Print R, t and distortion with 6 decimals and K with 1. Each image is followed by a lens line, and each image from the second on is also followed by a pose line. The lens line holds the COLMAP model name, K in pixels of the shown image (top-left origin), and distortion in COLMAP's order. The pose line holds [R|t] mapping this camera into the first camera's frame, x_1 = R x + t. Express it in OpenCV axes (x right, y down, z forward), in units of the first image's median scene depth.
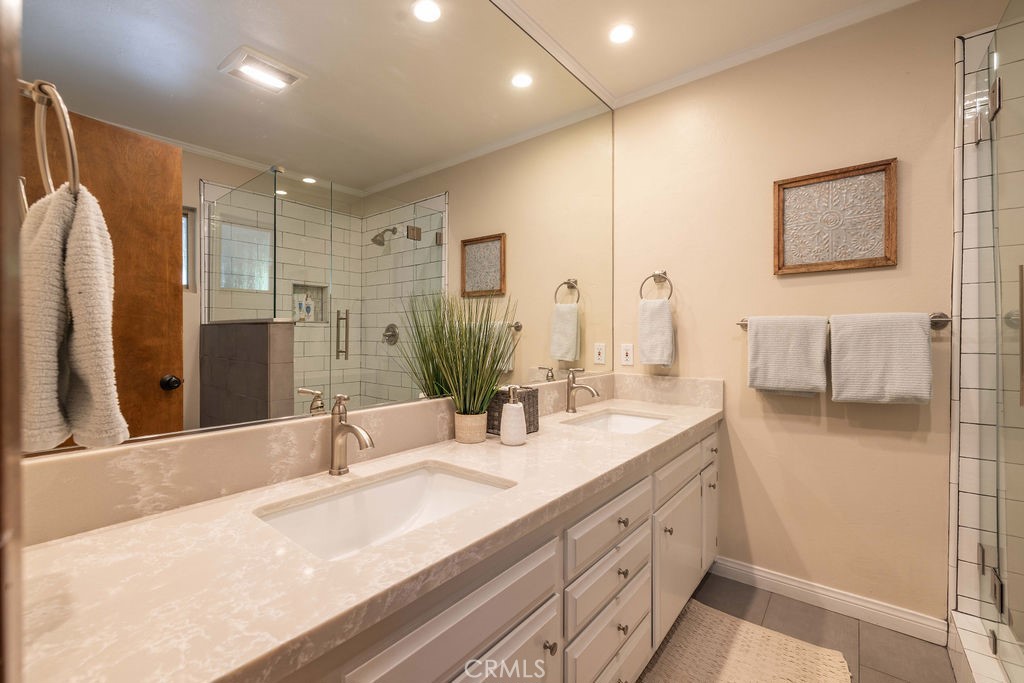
lens RADIAL K [[432.9, 0, 514.8], [0, 432.9, 337.6], [0, 0, 1]] dist [-0.000372, -0.000005]
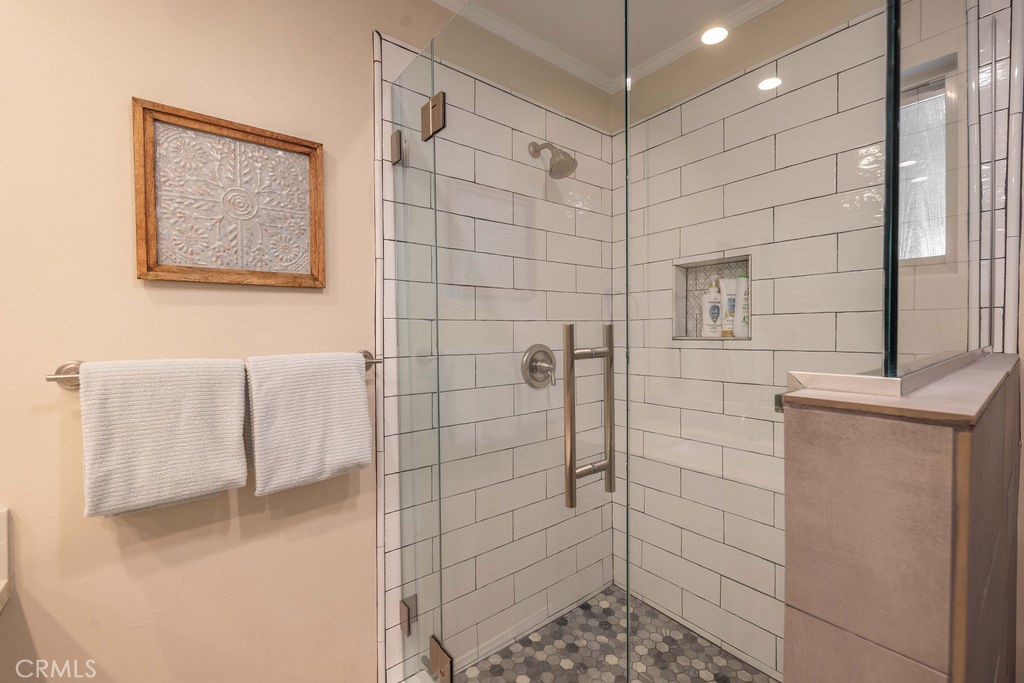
lens RADIAL K [[432.9, 0, 516.0], [0, 432.9, 338.8], [0, 0, 1]] dist [-0.000372, -0.000005]
pose [[0.219892, -0.018001, 0.975358, 0.206803], [0.013064, 0.999794, 0.015507, -0.081527], [-0.975437, 0.009332, 0.220082, 0.480811]]
